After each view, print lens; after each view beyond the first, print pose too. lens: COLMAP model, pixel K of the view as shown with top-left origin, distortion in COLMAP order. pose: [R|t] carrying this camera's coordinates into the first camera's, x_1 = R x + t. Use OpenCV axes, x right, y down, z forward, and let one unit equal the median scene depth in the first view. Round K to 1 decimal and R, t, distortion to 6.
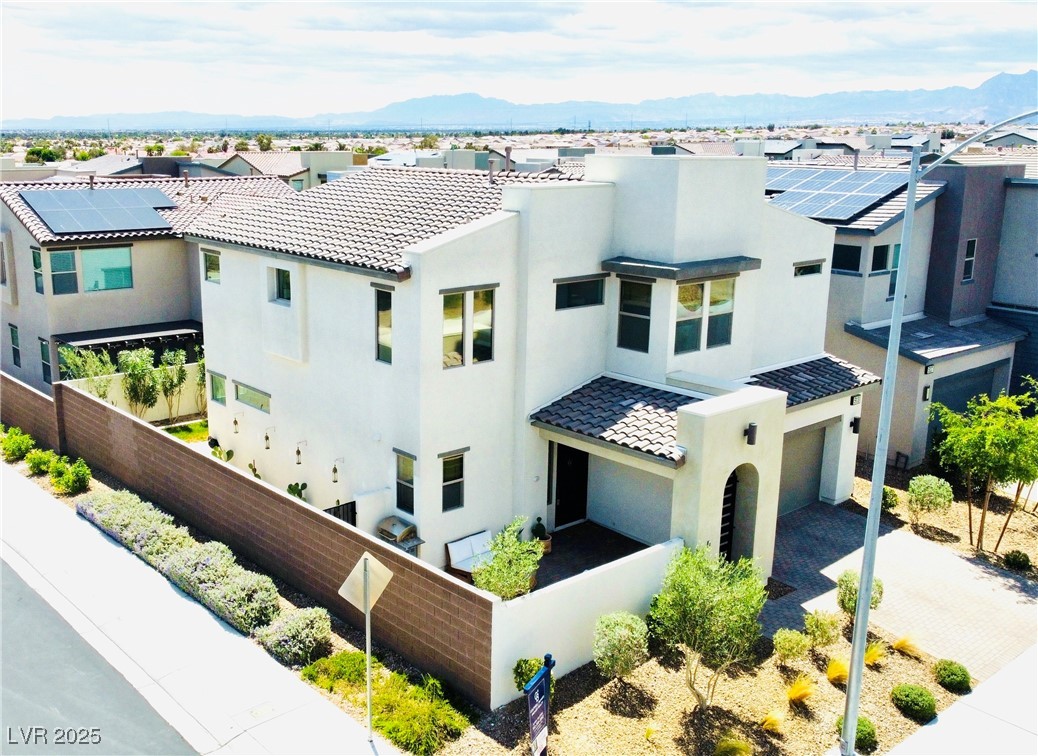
lens RADIAL K [[1016.4, 0, 518.0], [0, 1016.4, 376.4], [0, 0, 1]] dist [0.018632, 0.000000]
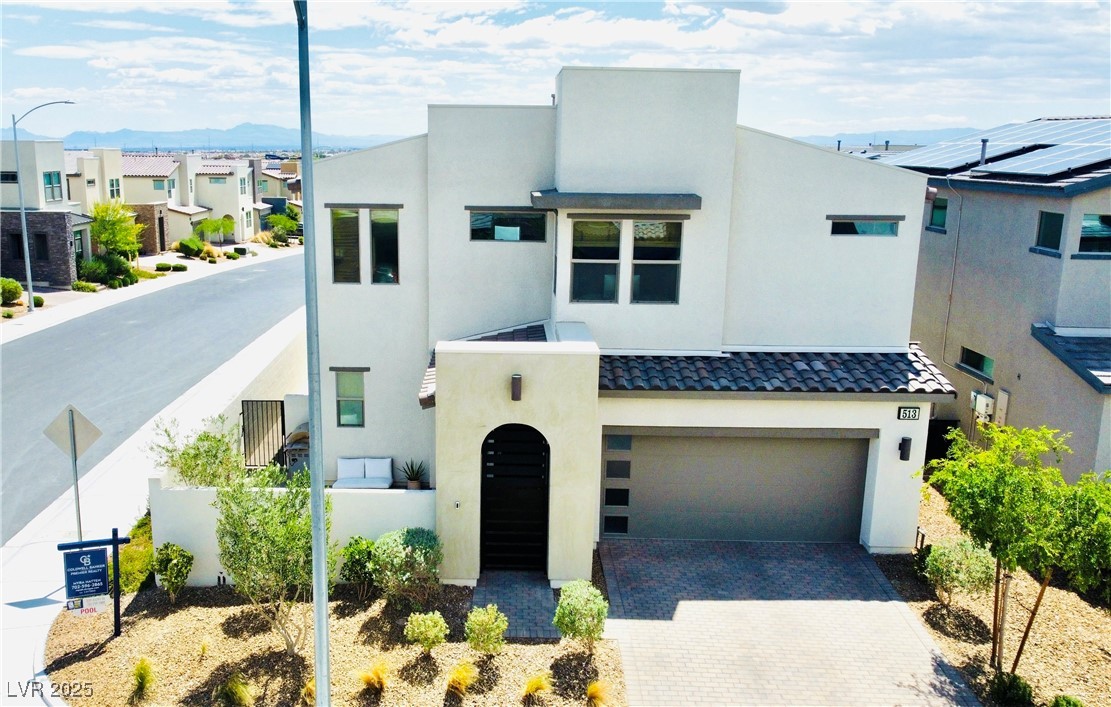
lens RADIAL K [[999.4, 0, 554.2], [0, 999.4, 356.8], [0, 0, 1]] dist [-0.004120, -0.001349]
pose [[0.745363, 0.134697, -0.652909, 0.641874], [-0.155982, 0.987427, 0.025639, 0.005088], [0.648154, 0.082732, 0.757002, 0.328988]]
